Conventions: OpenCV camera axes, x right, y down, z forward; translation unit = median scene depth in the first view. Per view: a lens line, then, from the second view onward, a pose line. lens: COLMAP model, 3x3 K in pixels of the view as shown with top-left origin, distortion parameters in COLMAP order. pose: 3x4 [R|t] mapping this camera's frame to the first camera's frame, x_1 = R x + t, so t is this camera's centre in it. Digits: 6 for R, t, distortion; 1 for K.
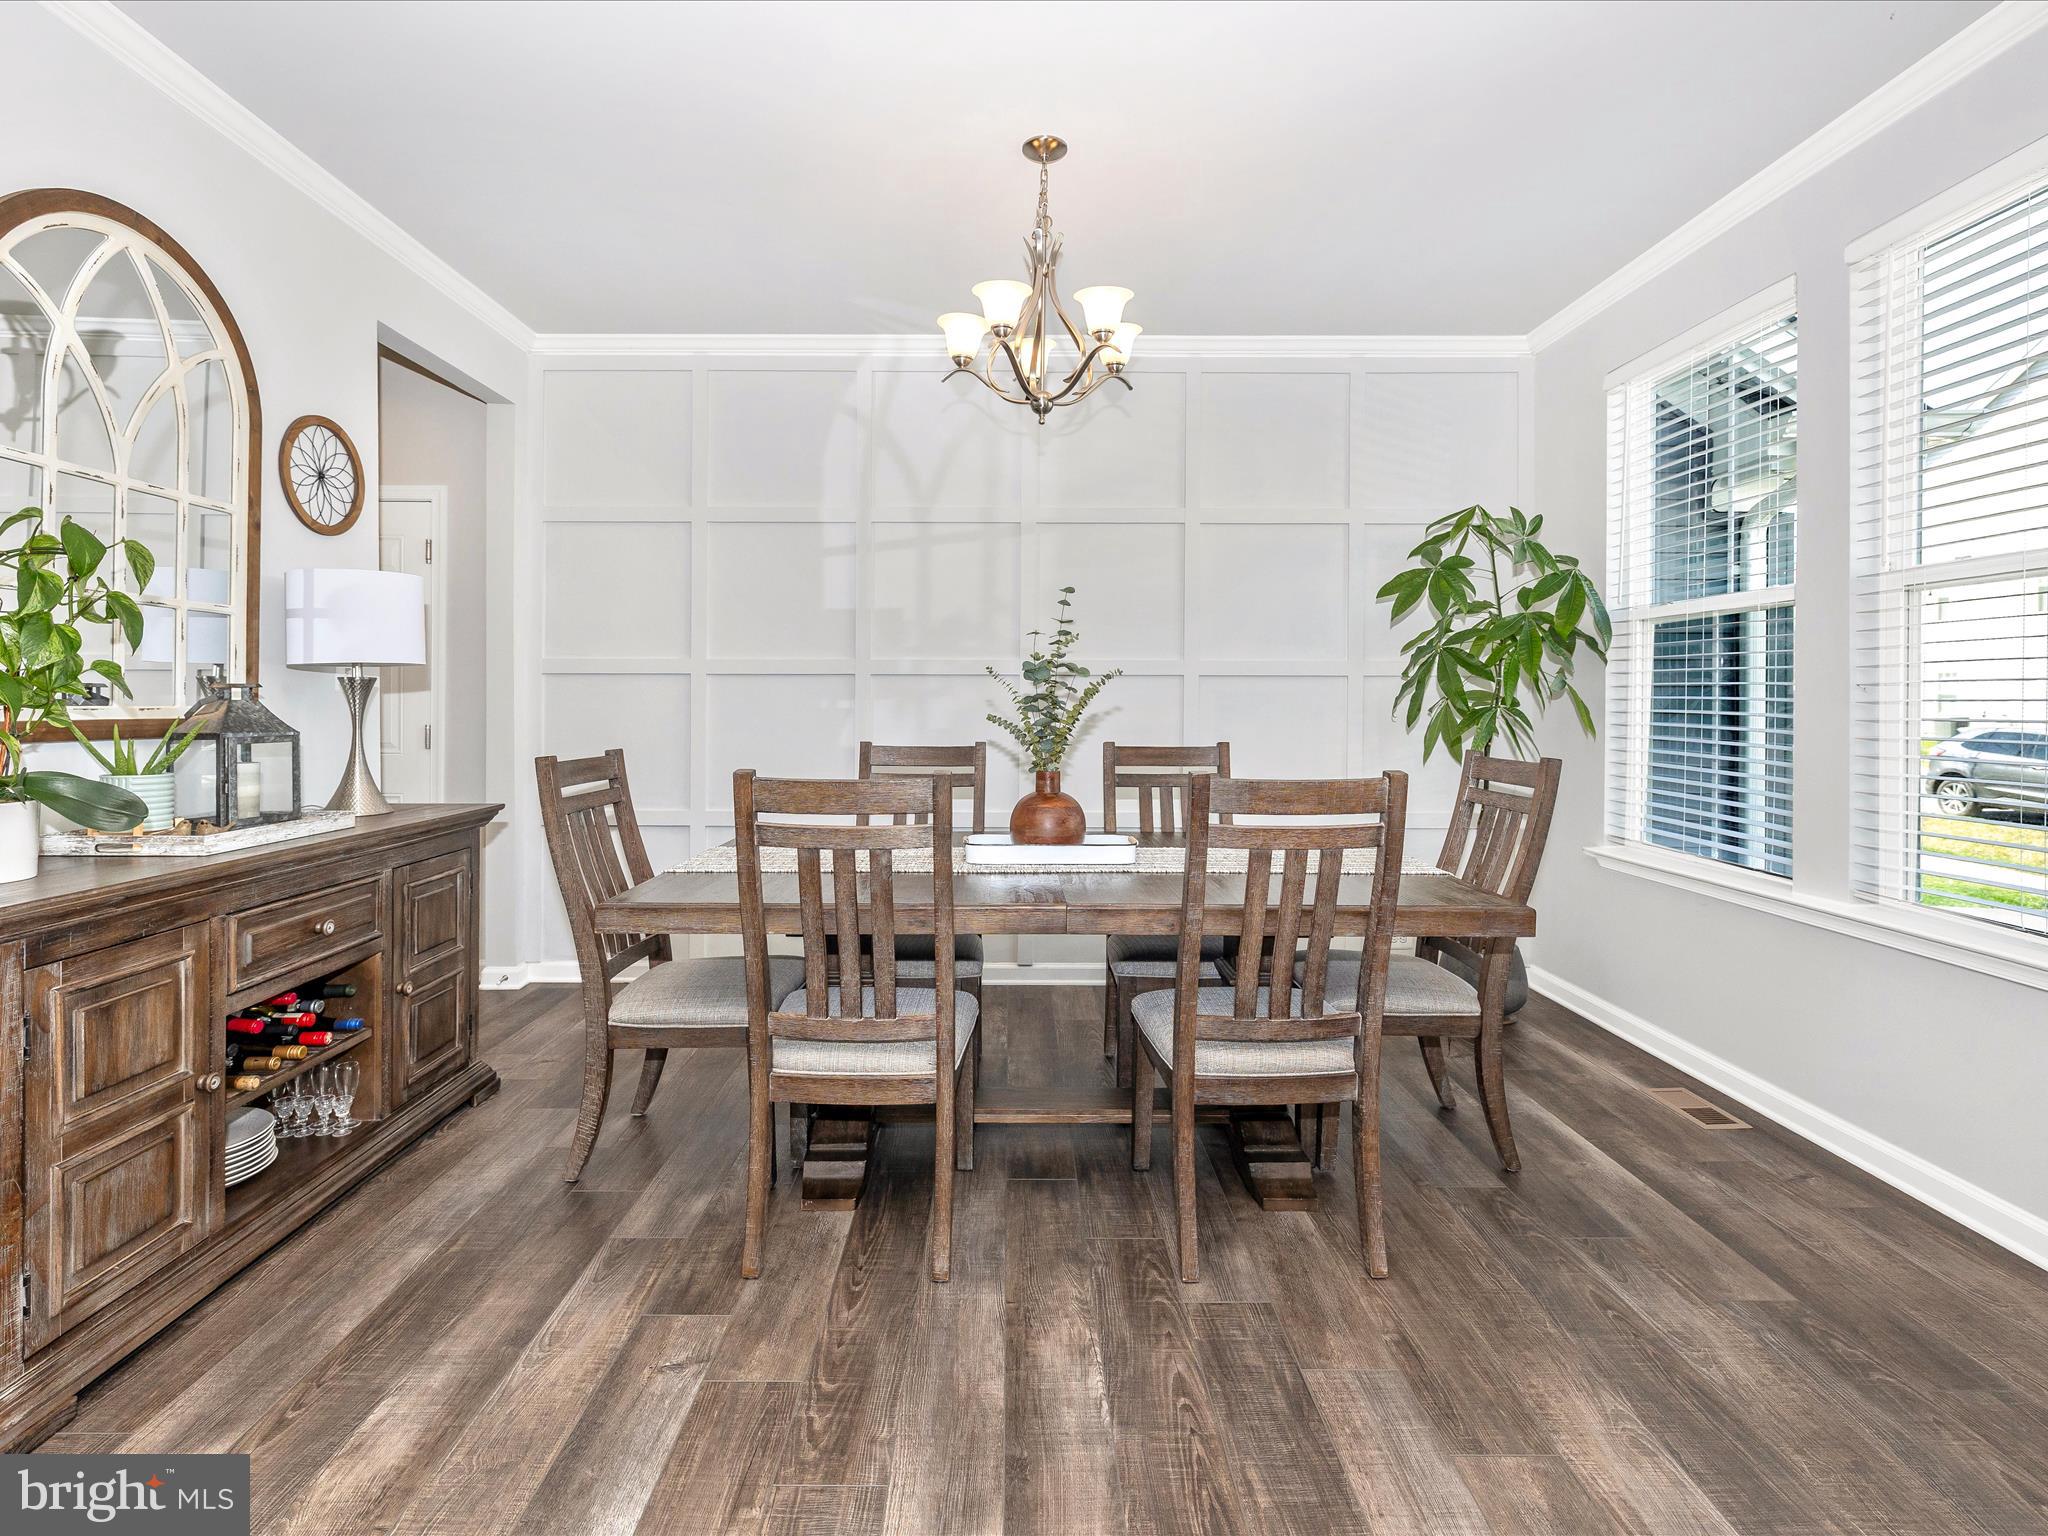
lens RADIAL K [[963.5, 0, 1018.6], [0, 963.5, 753.4], [0, 0, 1]] dist [0.001982, 0.000439]
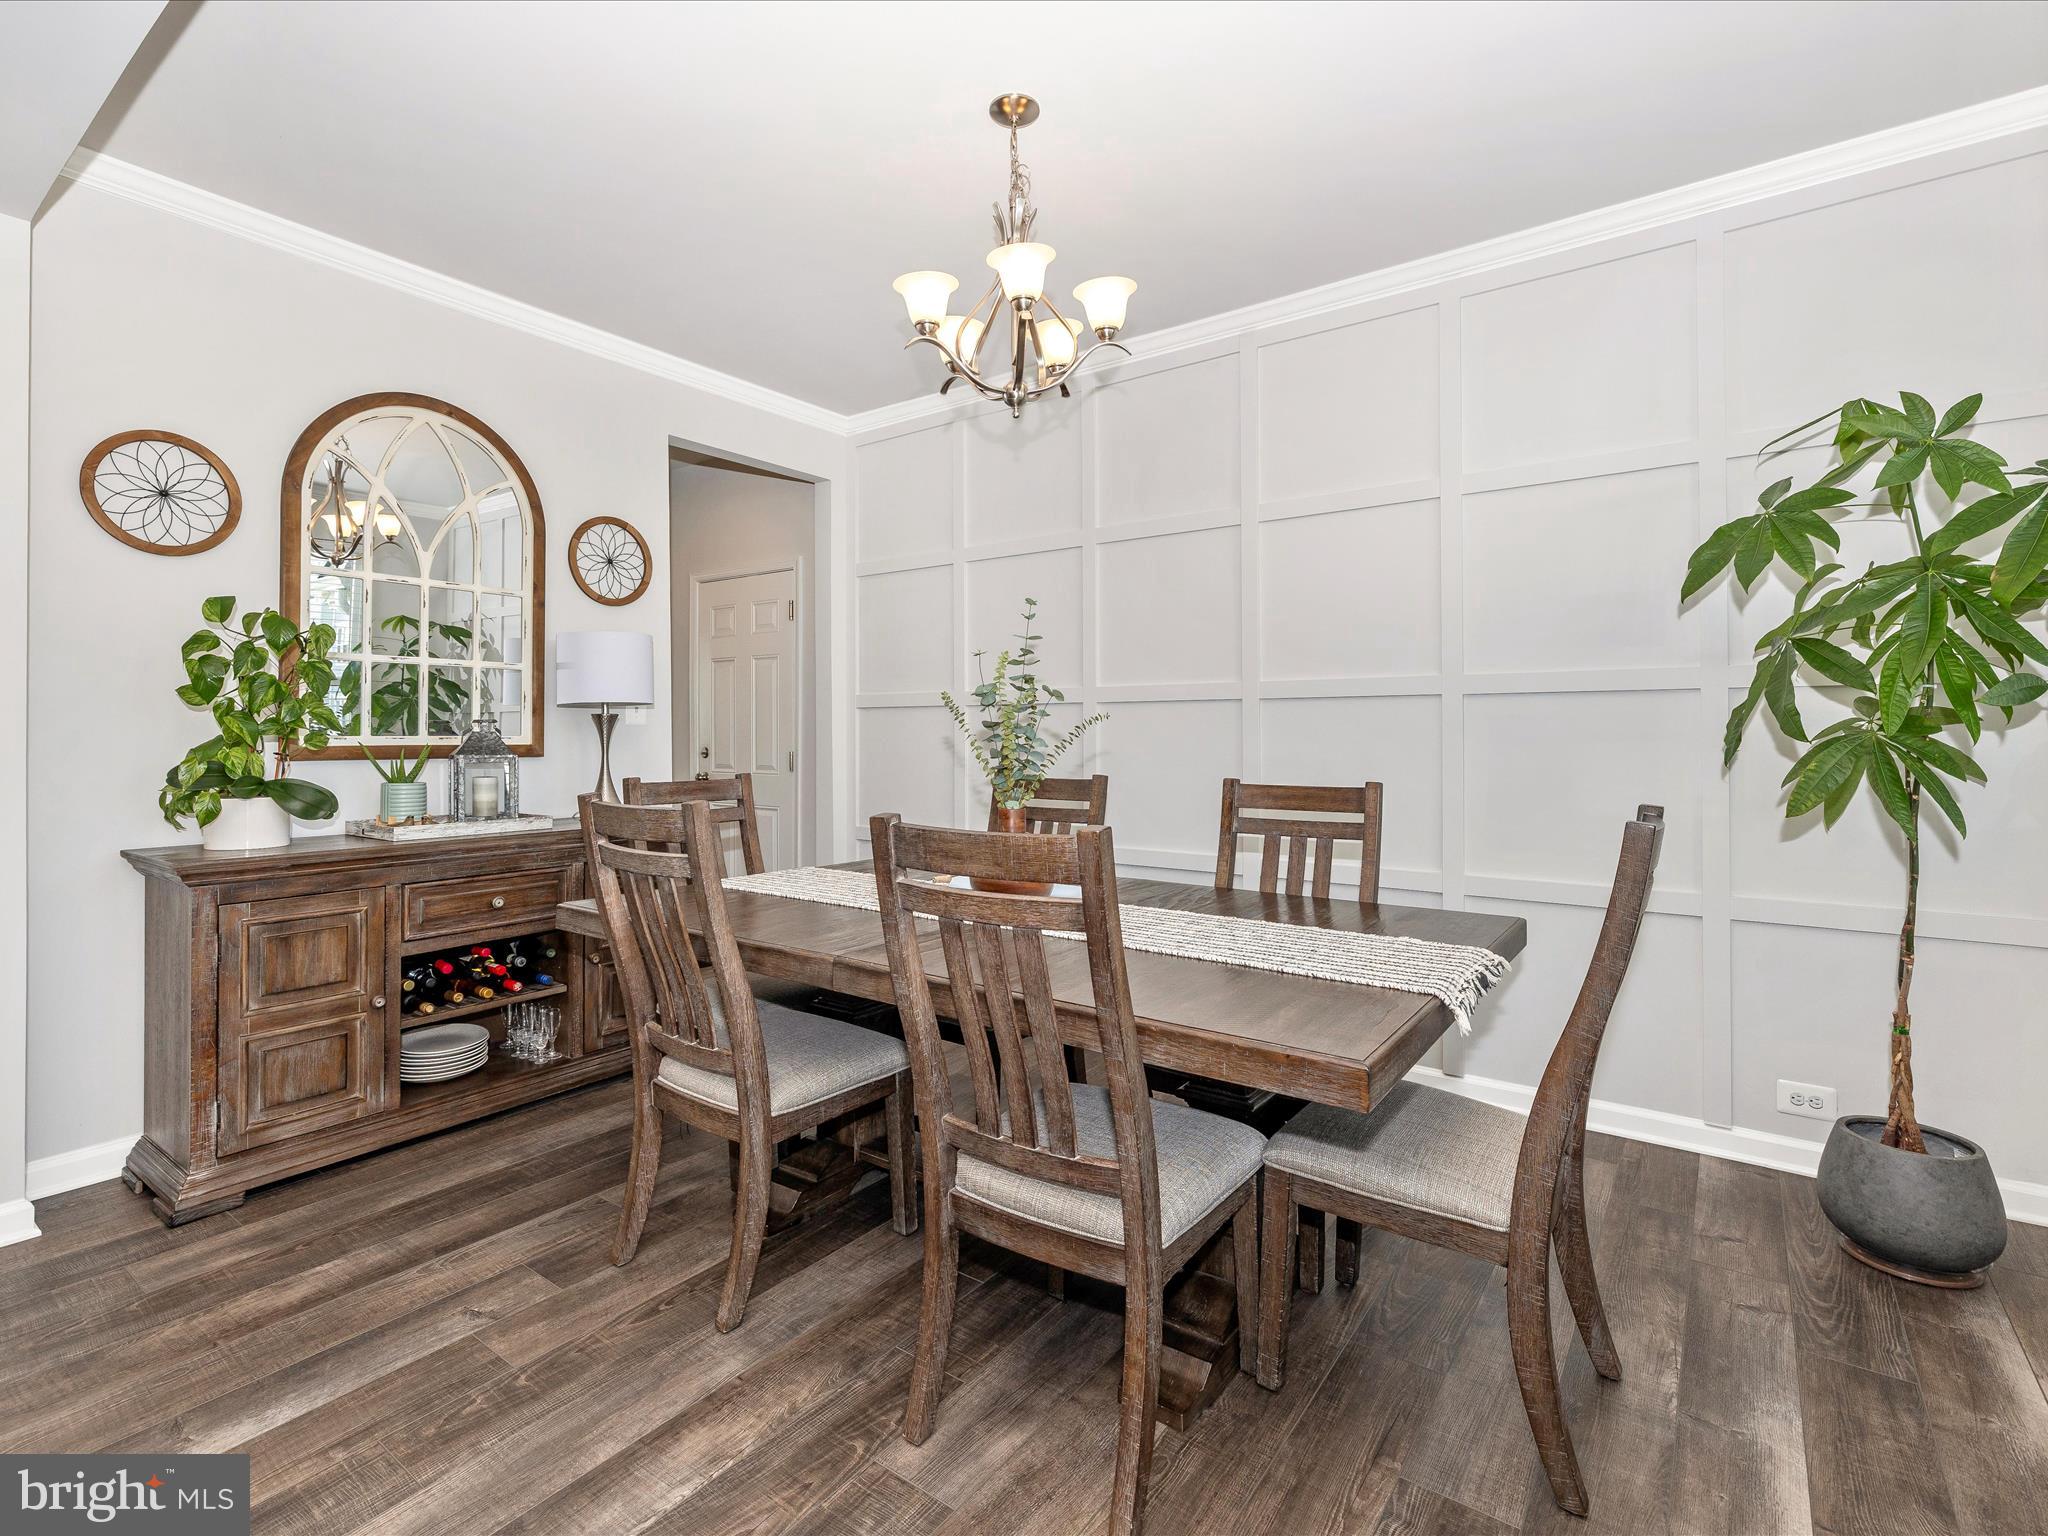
lens RADIAL K [[963.5, 0, 1023.9], [0, 963.5, 762.5], [0, 0, 1]] dist [0.001982, 0.000439]
pose [[0.811211, 0.015116, -0.584558, 0.728587], [-0.027110, 0.999563, -0.011774, -0.017990], [0.584124, 0.025399, 0.811267, 0.384239]]
